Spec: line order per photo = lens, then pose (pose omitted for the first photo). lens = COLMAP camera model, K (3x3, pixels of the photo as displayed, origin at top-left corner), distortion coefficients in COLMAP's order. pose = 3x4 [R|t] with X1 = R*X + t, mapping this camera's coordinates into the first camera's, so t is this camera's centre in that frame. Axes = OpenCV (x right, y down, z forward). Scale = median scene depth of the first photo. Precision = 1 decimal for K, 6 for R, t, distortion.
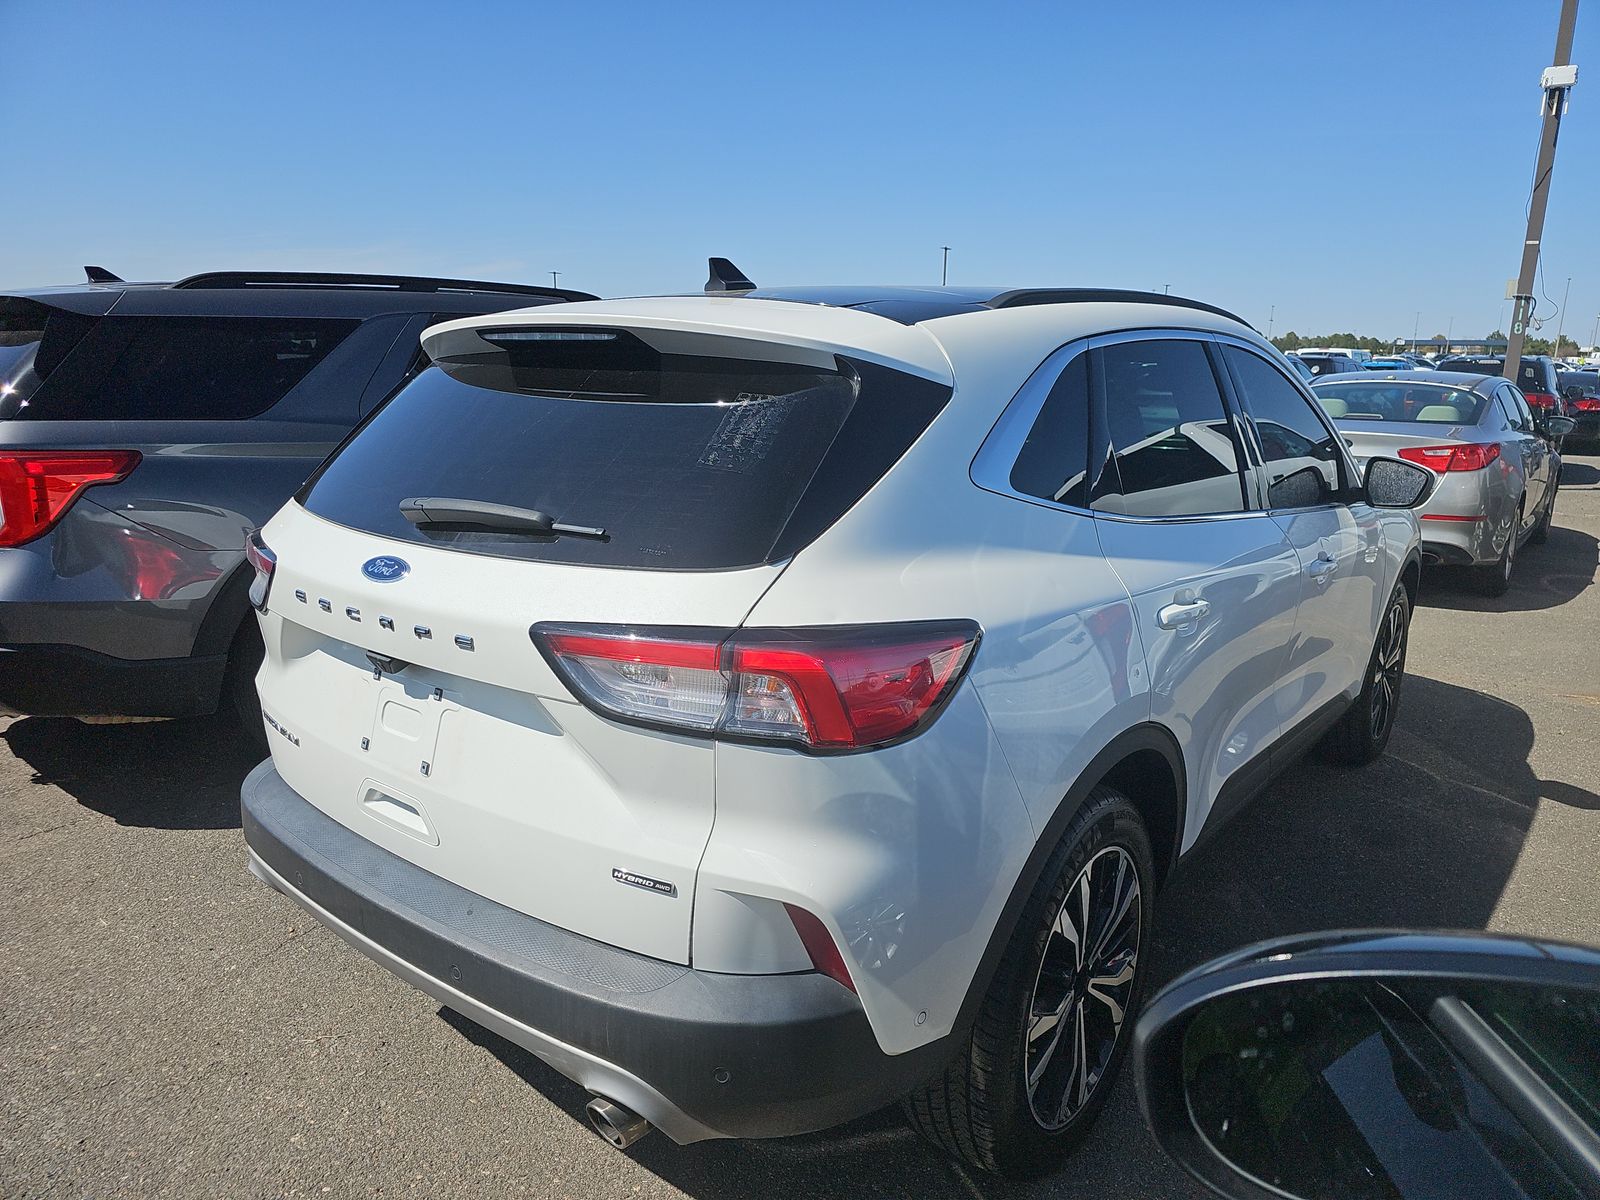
lens RADIAL K [[1041.9, 0, 750.9], [0, 1041.9, 604.3], [0, 0, 1]] dist [0.004053, -0.004605]
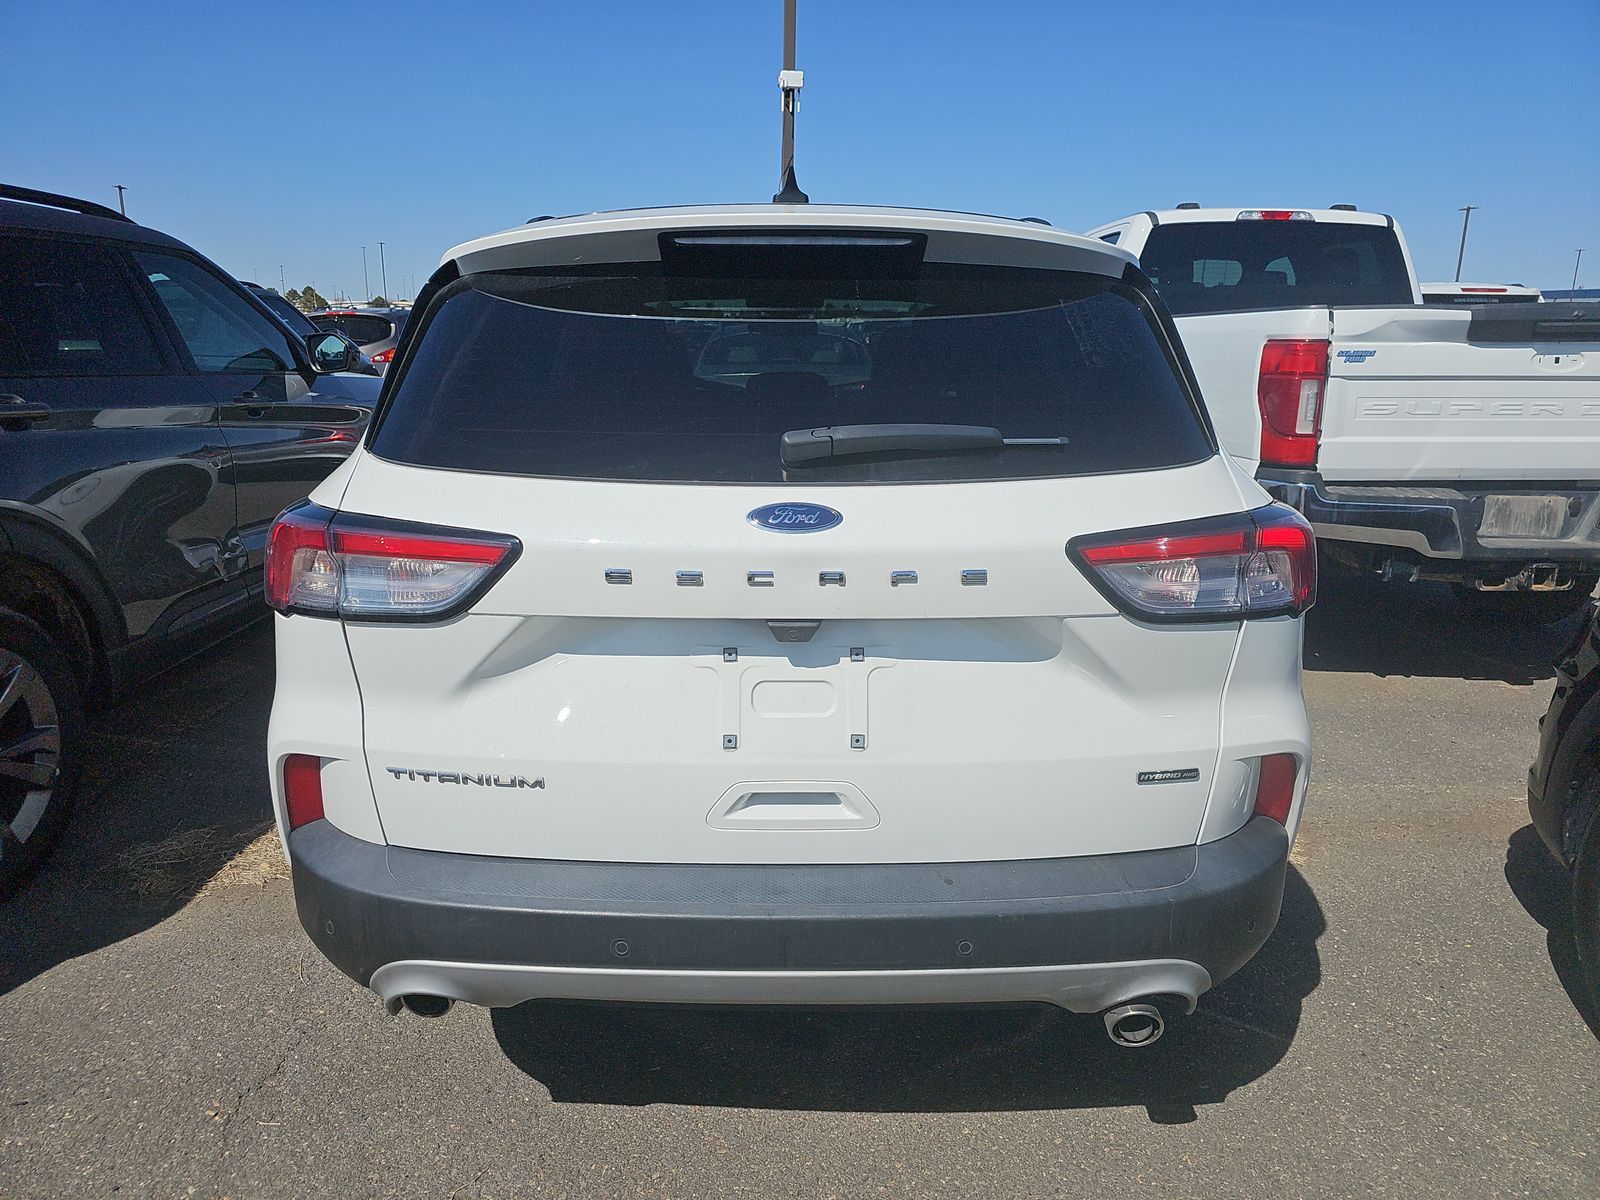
lens RADIAL K [[1041.9, 0, 750.9], [0, 1041.9, 604.3], [0, 0, 1]] dist [0.004053, -0.004605]
pose [[0.804275, -0.171952, 0.568836, -0.850616], [0.152280, 0.984895, 0.082414, -0.038950], [-0.574415, 0.020338, 0.818311, 0.343075]]
